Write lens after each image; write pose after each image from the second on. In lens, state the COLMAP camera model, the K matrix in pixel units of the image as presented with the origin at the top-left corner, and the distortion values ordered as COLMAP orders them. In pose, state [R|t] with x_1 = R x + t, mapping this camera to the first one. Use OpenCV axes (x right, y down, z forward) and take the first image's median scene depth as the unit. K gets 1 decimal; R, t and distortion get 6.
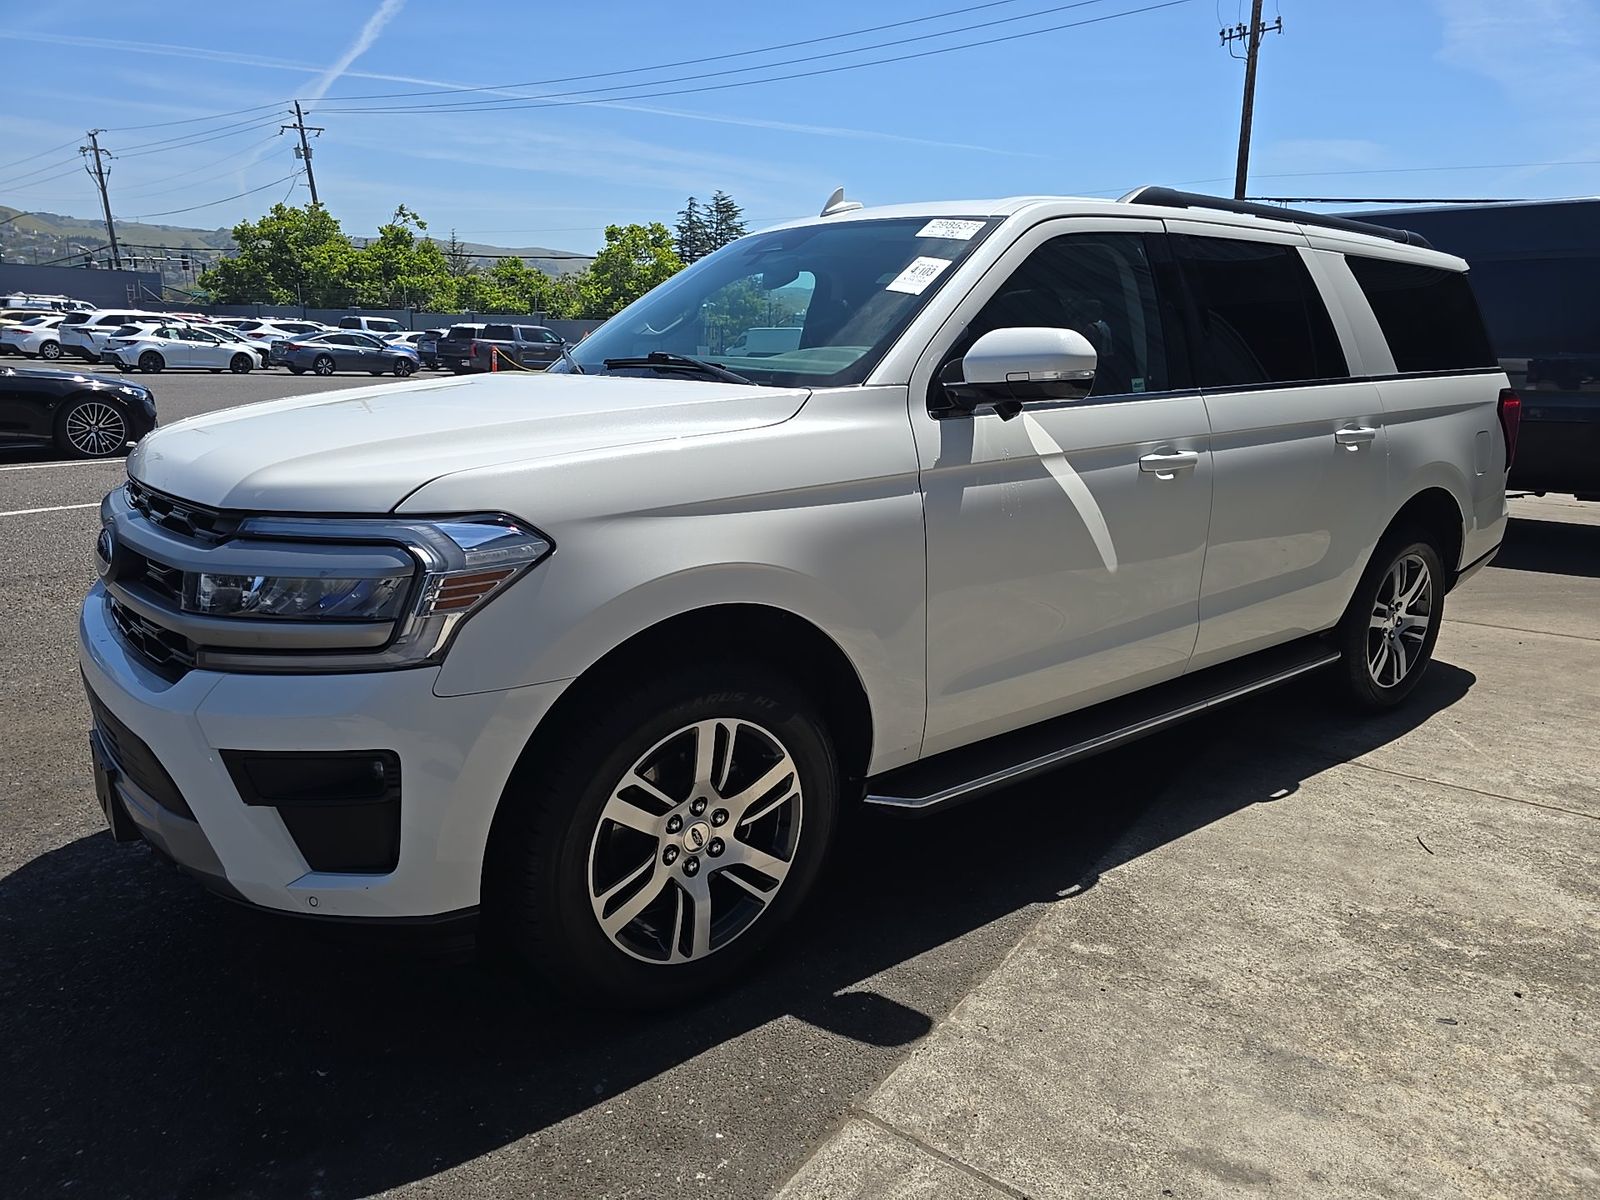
lens RADIAL K [[1128.6, 0, 800.0], [0, 1128.6, 600.0], [0, 0, 1]] dist [0.006705, -0.001939]
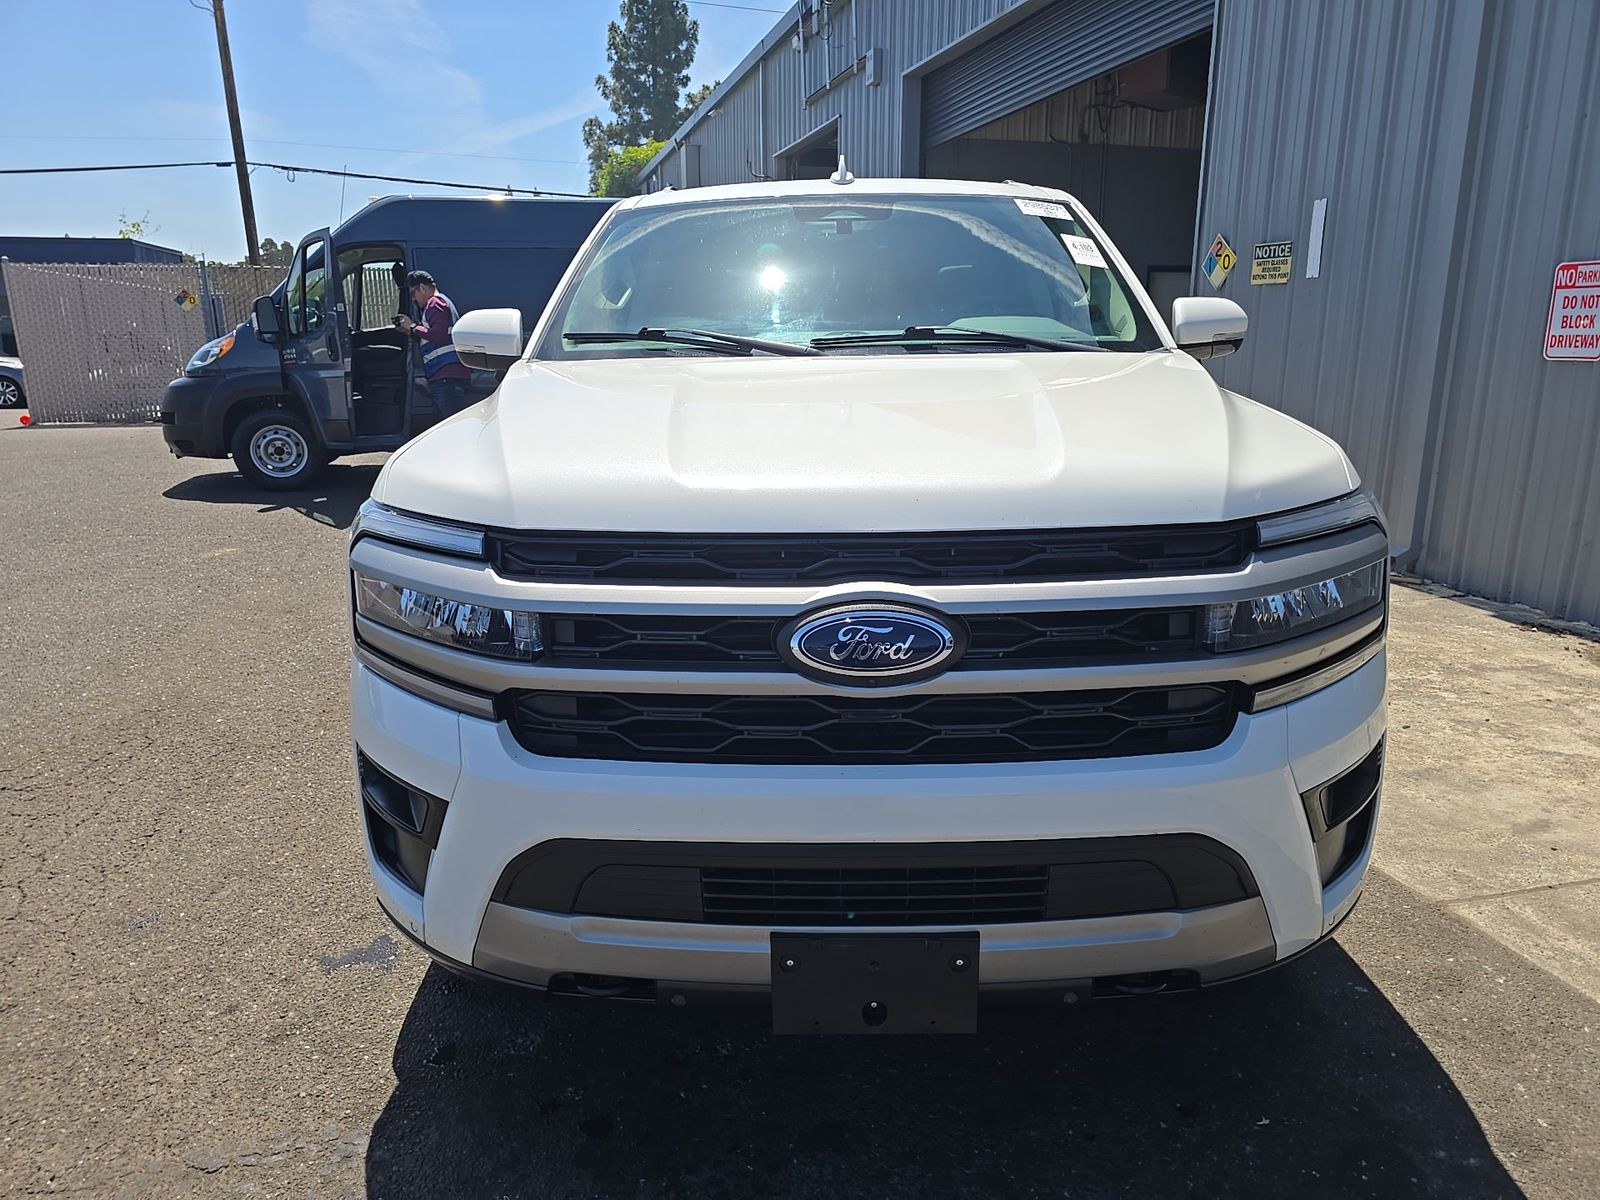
lens RADIAL K [[1128.6, 0, 800.0], [0, 1128.6, 600.0], [0, 0, 1]] dist [0.006705, -0.001939]
pose [[0.620589, -0.210501, 0.755353, -0.837833], [0.193366, 0.974628, 0.112741, -0.111429], [-0.759920, 0.076093, 0.645547, 0.442346]]
